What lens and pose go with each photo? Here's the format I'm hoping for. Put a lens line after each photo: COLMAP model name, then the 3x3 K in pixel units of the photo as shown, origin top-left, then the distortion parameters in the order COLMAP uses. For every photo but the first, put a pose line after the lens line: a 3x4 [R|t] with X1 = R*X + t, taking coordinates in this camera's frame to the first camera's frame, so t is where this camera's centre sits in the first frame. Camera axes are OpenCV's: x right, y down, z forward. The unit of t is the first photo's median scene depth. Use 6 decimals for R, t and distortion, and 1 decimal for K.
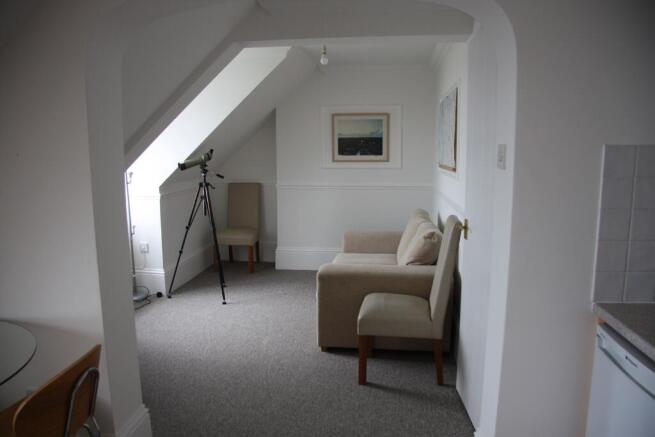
lens RADIAL K [[521.7, 0, 327.6], [0, 521.7, 230.1], [0, 0, 1]] dist [-0.158533, 0.143075]
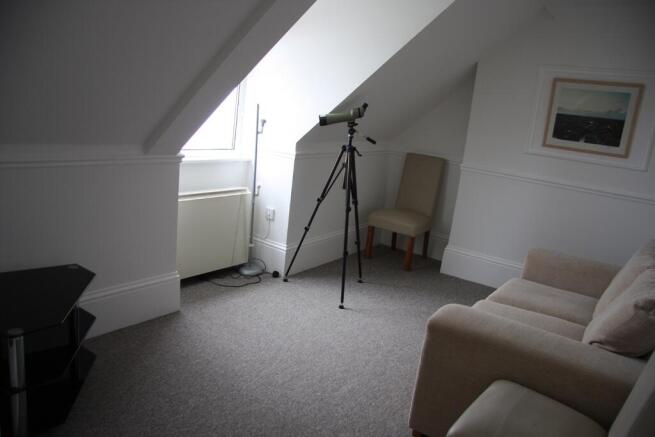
lens RADIAL K [[521.7, 0, 327.6], [0, 521.7, 230.1], [0, 0, 1]] dist [-0.158533, 0.143075]
pose [[0.883301, 0.208958, -0.419662, 0.077692], [-0.182716, 0.977829, 0.102302, -0.042489], [0.431735, -0.013684, 0.901897, 0.288628]]
